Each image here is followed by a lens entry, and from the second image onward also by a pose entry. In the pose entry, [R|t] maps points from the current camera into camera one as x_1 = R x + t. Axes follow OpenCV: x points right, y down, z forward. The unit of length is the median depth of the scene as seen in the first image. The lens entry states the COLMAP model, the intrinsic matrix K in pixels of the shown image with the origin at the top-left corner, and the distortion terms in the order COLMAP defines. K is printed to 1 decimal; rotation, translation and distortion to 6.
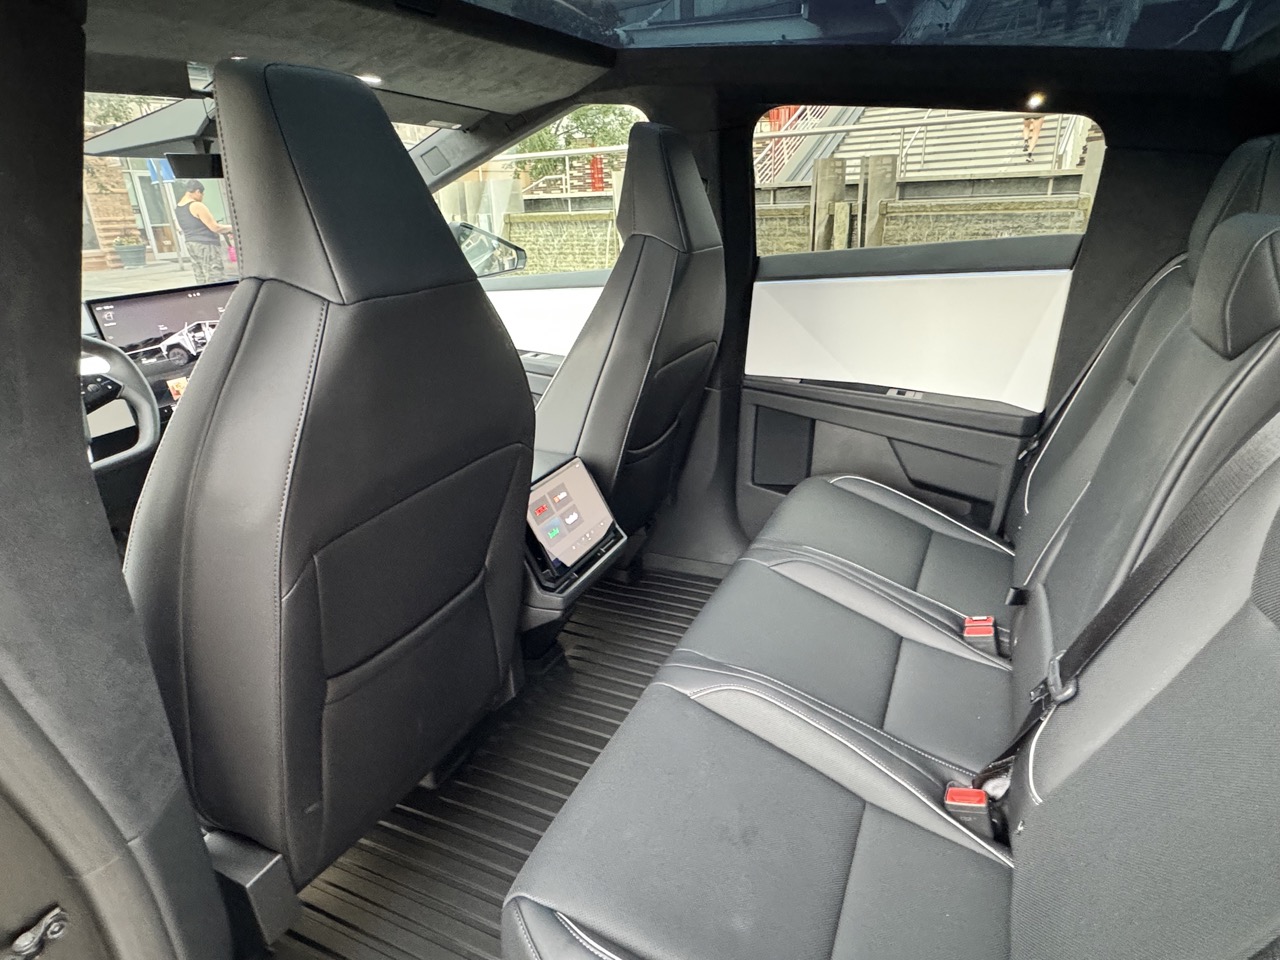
lens RADIAL K [[737.0, 0, 640.3], [0, 737.0, 460.0], [0, 0, 1]] dist [0.002850, -0.000548]
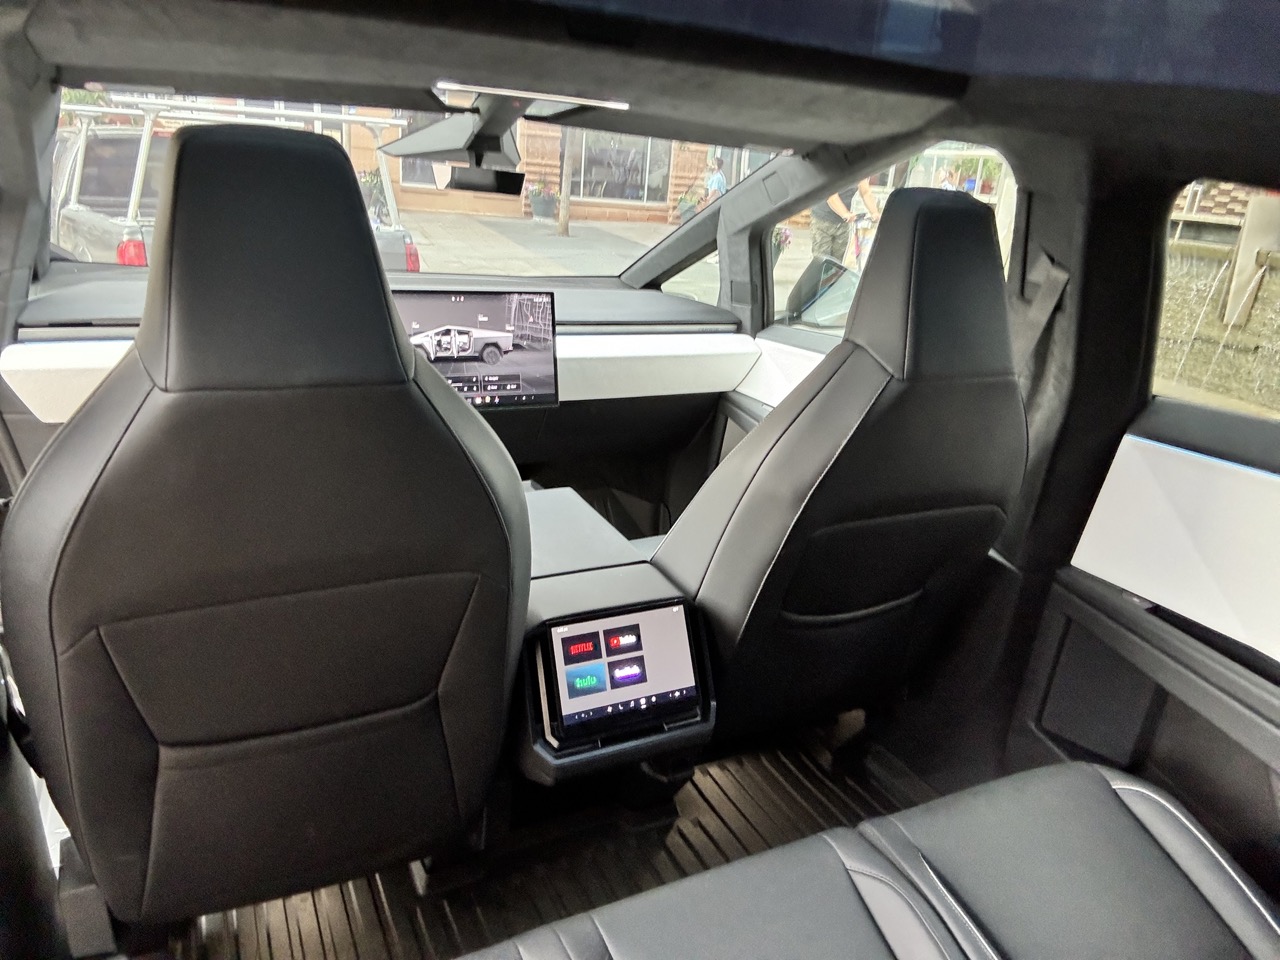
lens RADIAL K [[882.5, 0, 640.0], [0, 882.5, 480.0], [0, 0, 1]] dist [0.024269, -0.001450]
pose [[0.778963, 0.302682, -0.549181, 0.286480], [-0.311611, 0.946848, 0.079866, -0.148968], [0.544164, 0.108918, 0.831879, 0.152383]]
